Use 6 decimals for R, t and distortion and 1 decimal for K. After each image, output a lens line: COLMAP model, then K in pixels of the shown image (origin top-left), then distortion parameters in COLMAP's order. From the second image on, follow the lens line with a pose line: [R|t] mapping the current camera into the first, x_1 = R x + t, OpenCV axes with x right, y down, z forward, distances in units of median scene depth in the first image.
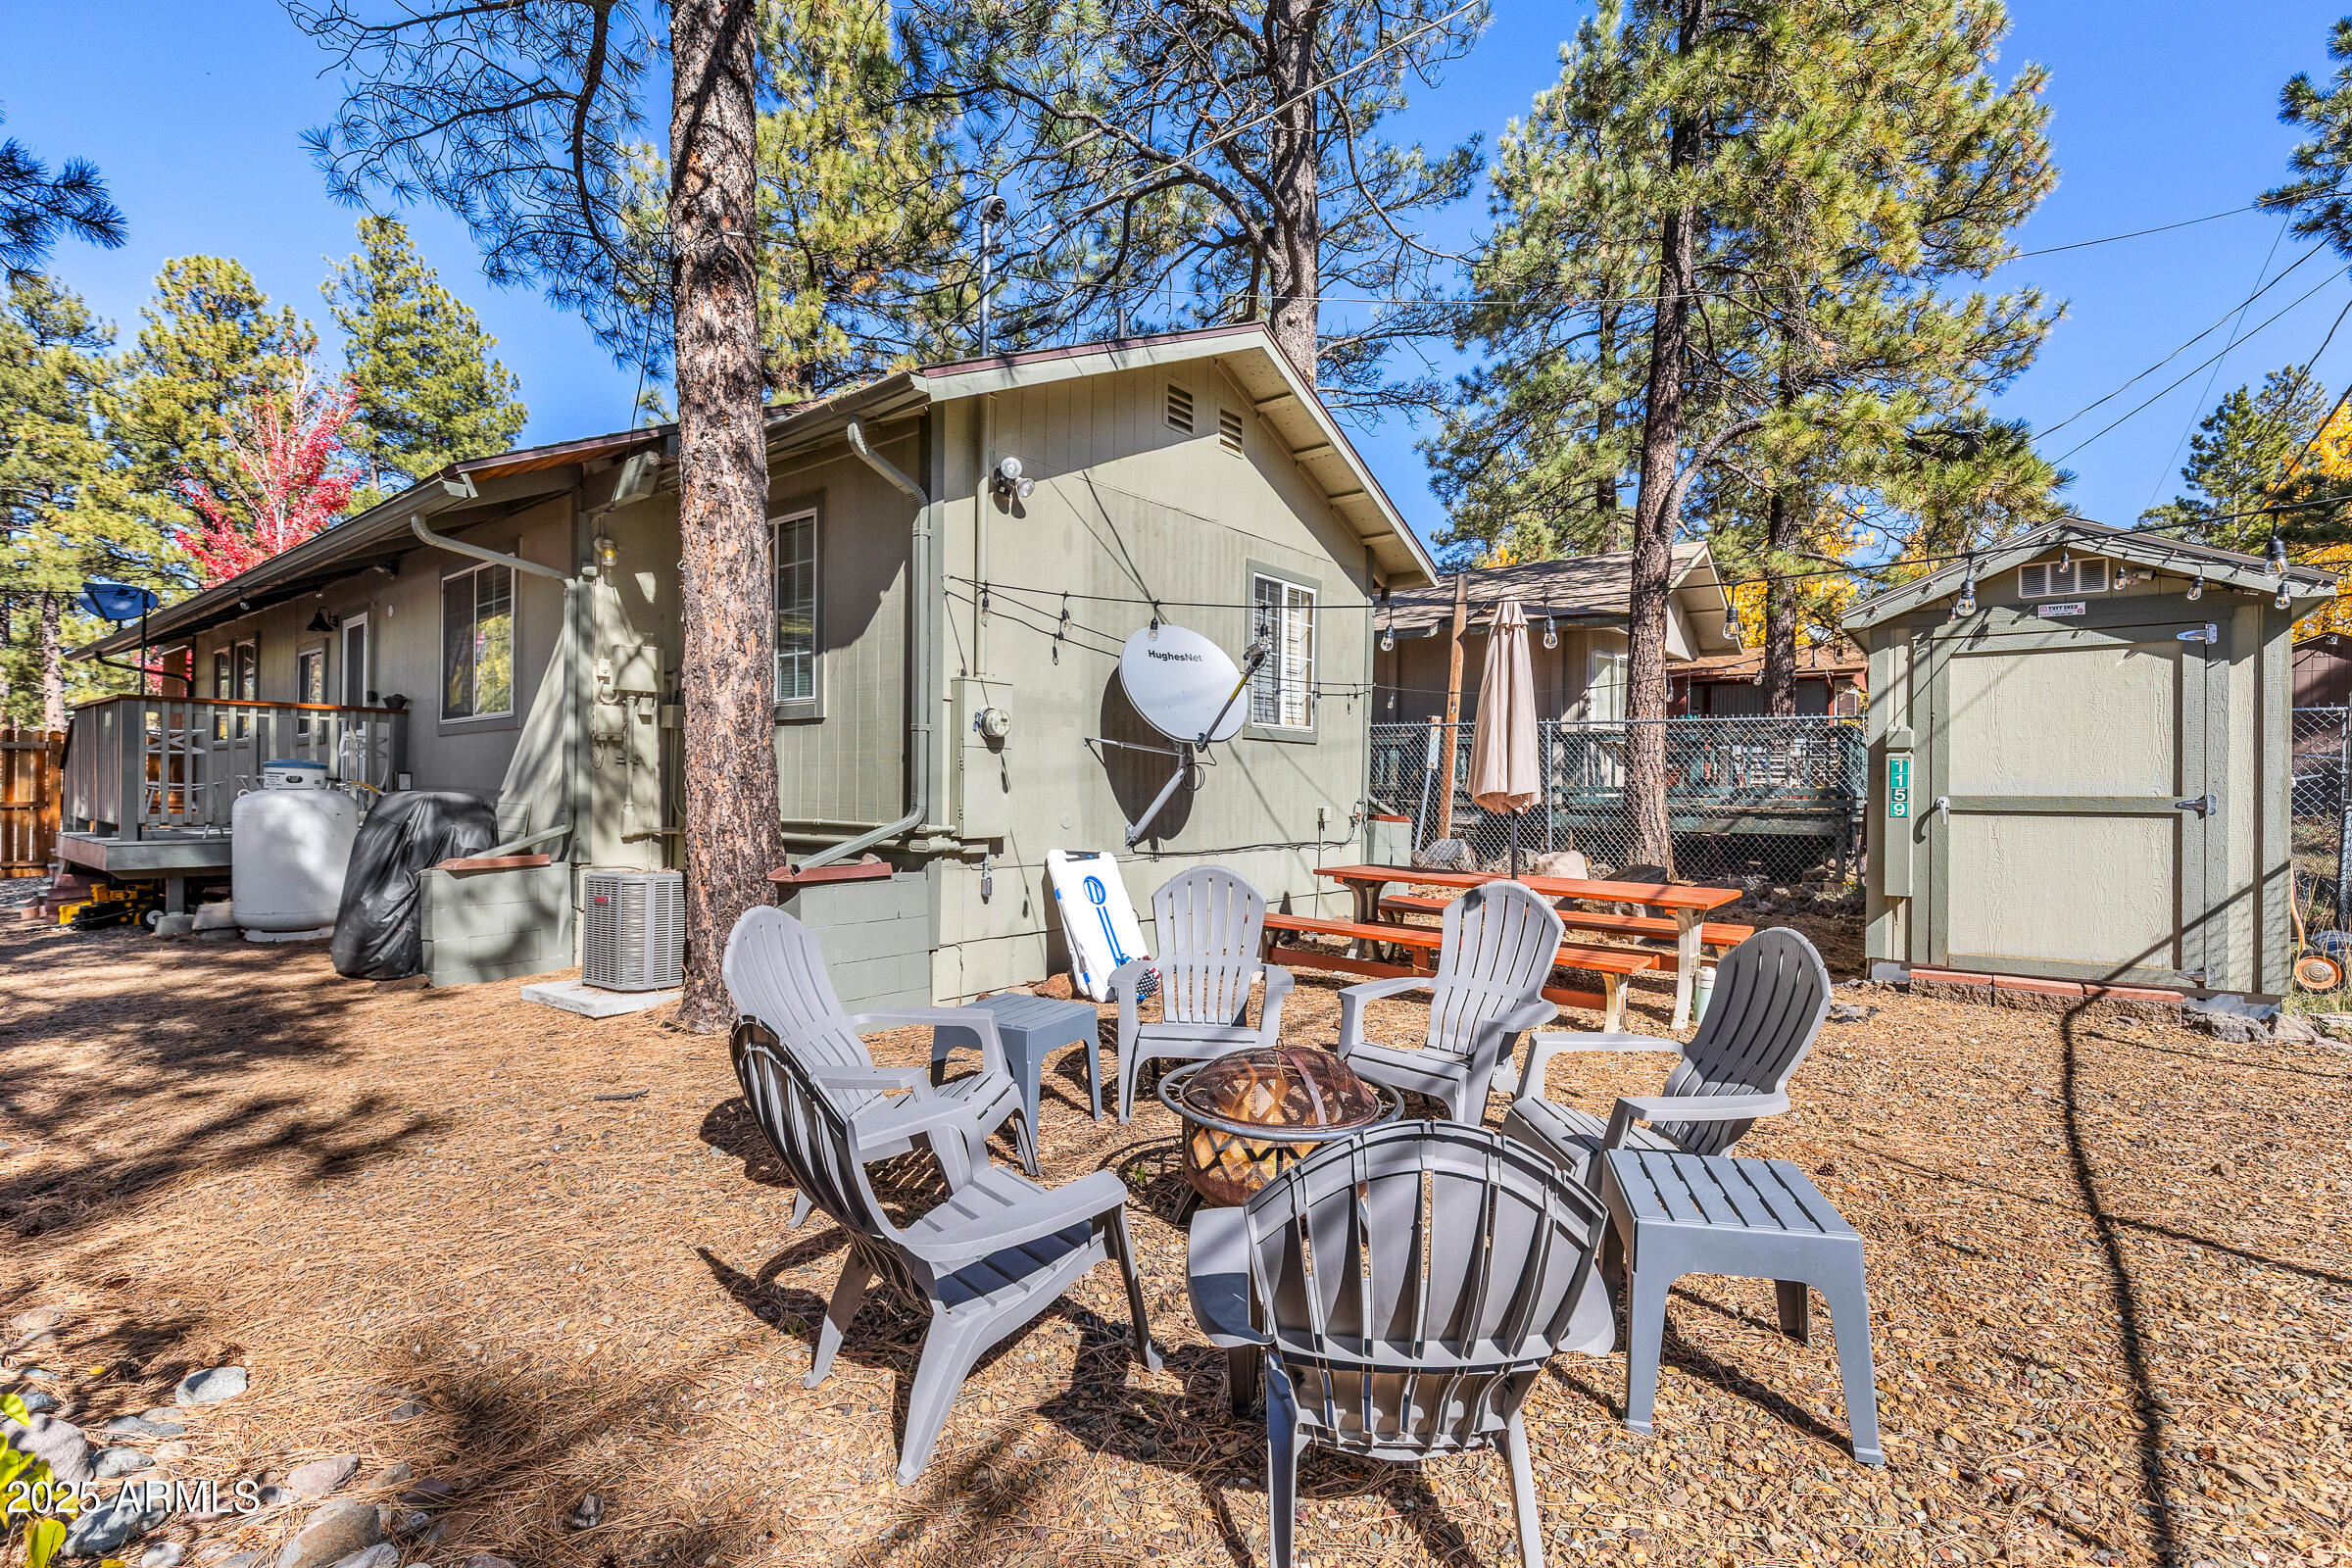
lens RADIAL K [[1053.2, 0, 1176.0], [0, 1053.2, 784.0], [0, 0, 1]] dist [-0.000395, 0.000459]
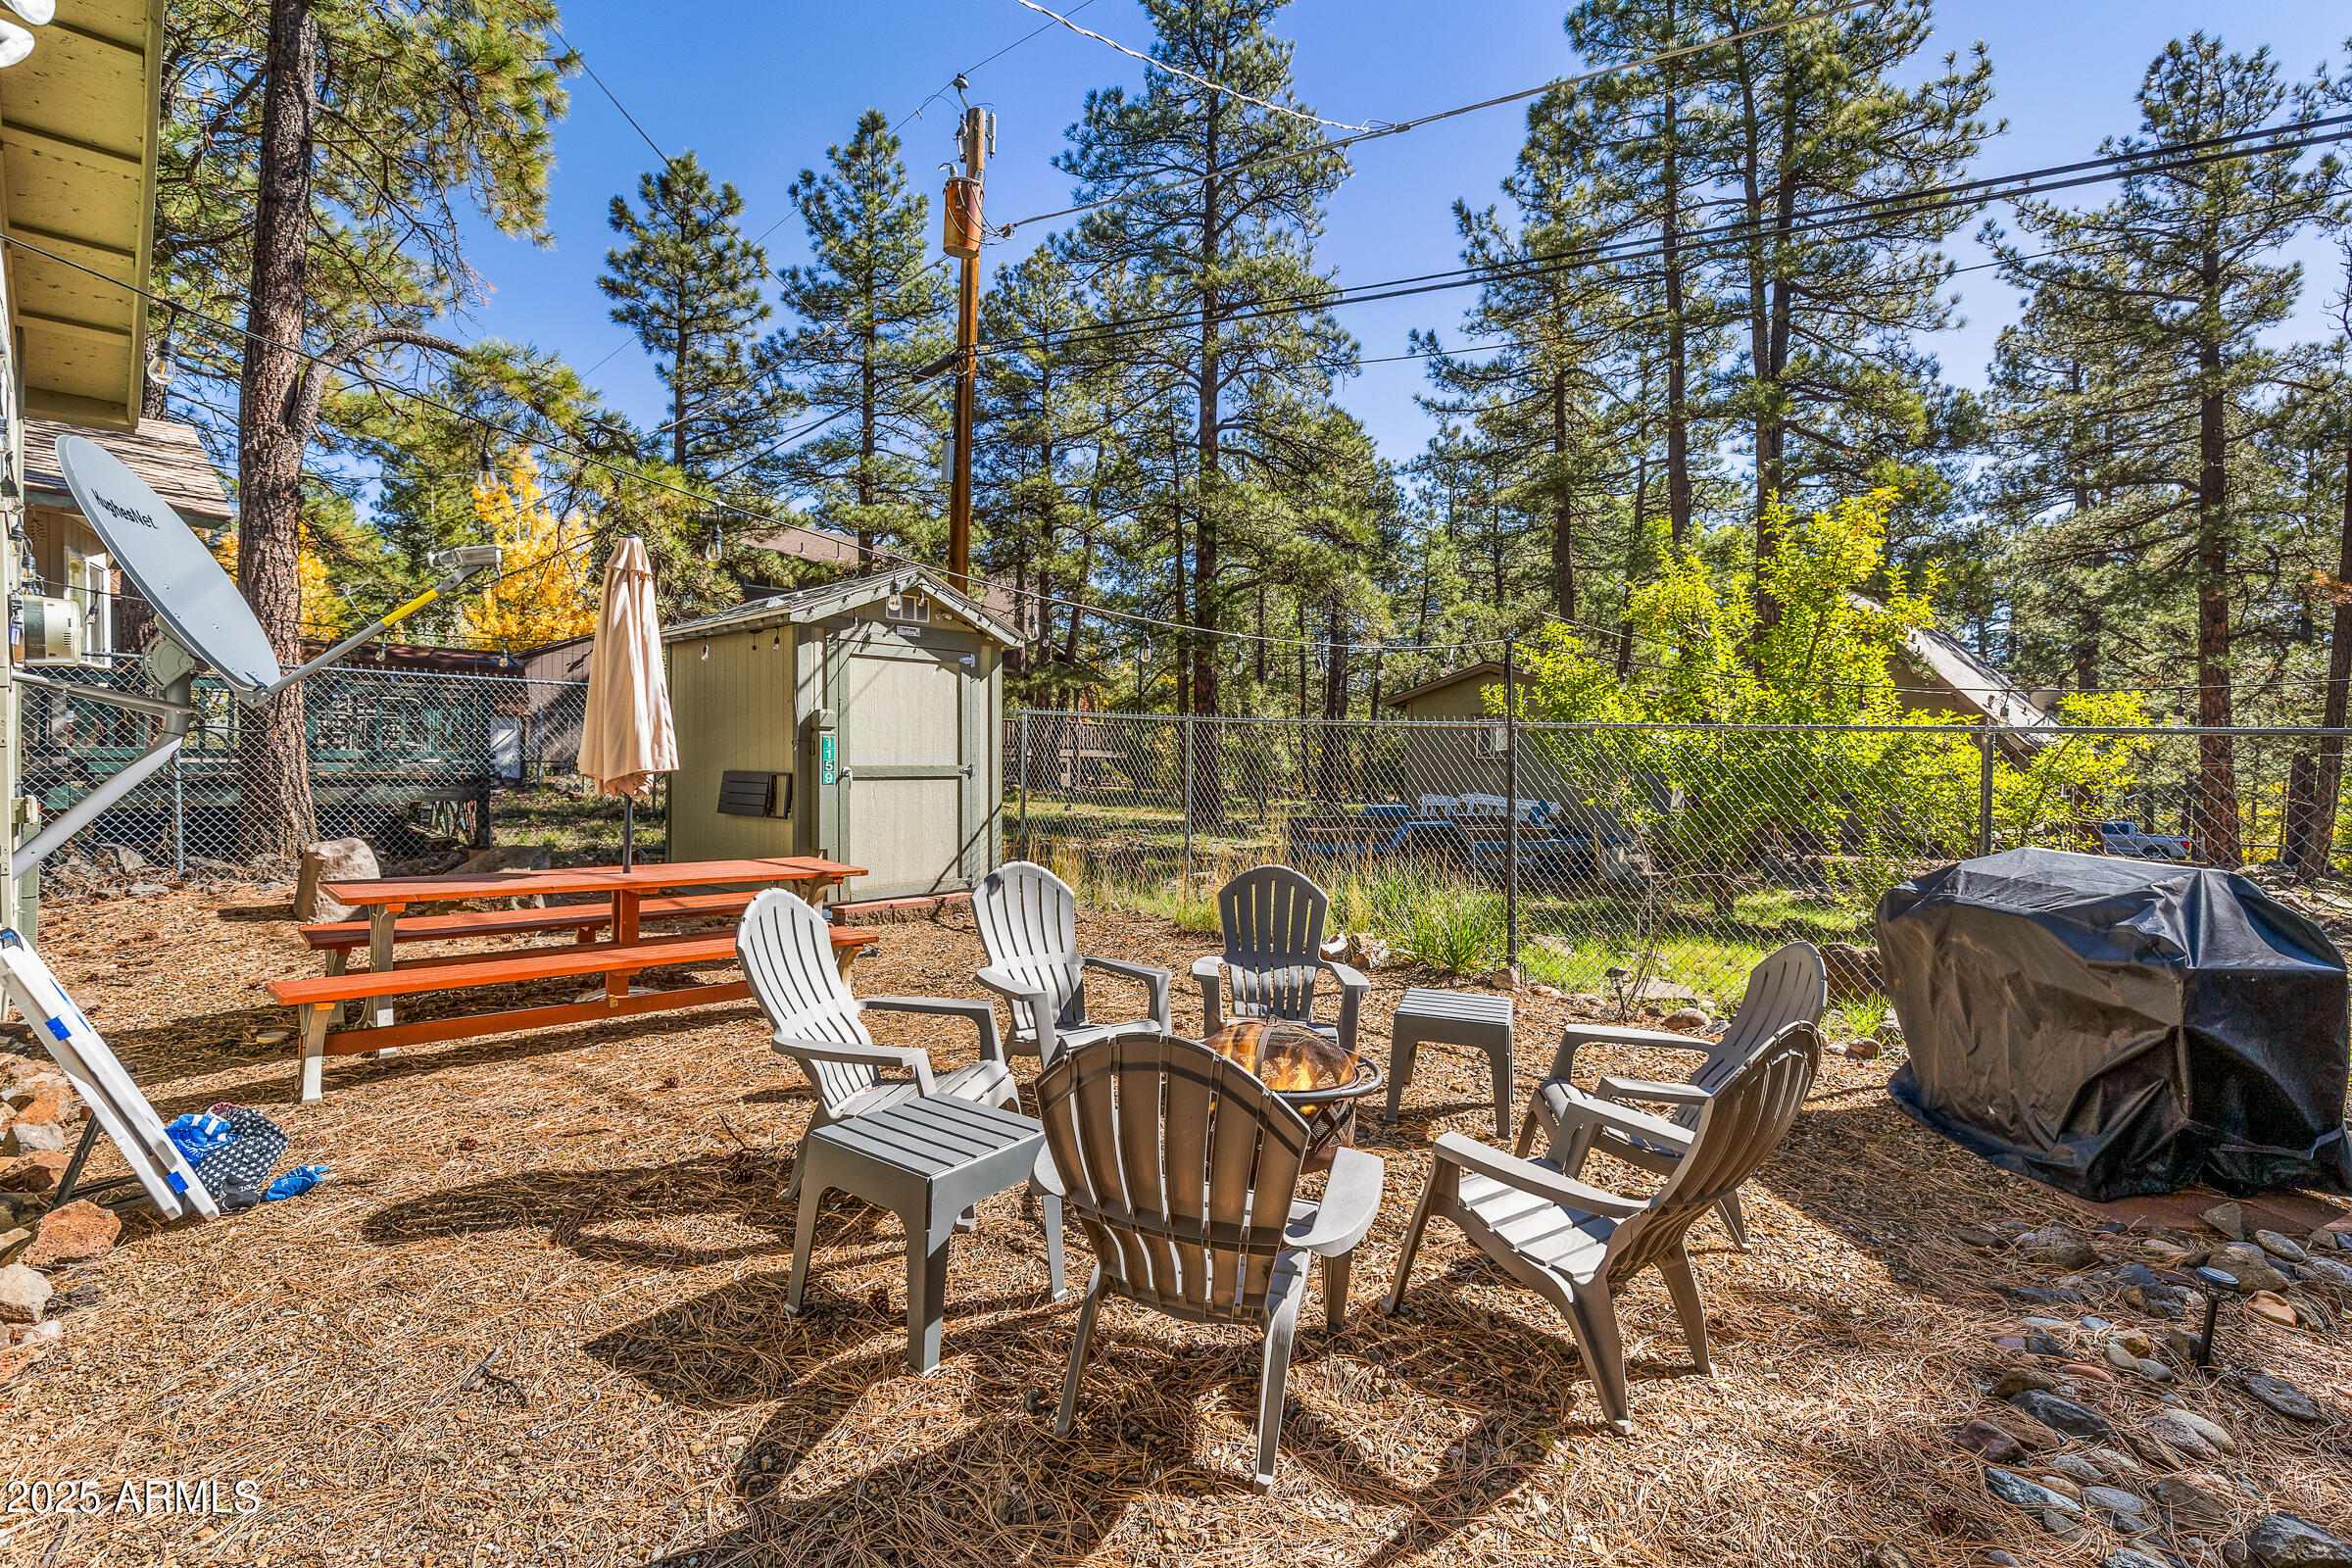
lens RADIAL K [[1053.2, 0, 1176.0], [0, 1053.2, 784.0], [0, 0, 1]] dist [-0.000395, 0.000459]
pose [[0.095510, -0.033817, 0.994854, -0.491634], [-0.015768, 0.999246, 0.035480, -0.018172], [-0.995304, -0.019075, 0.094905, 0.490966]]
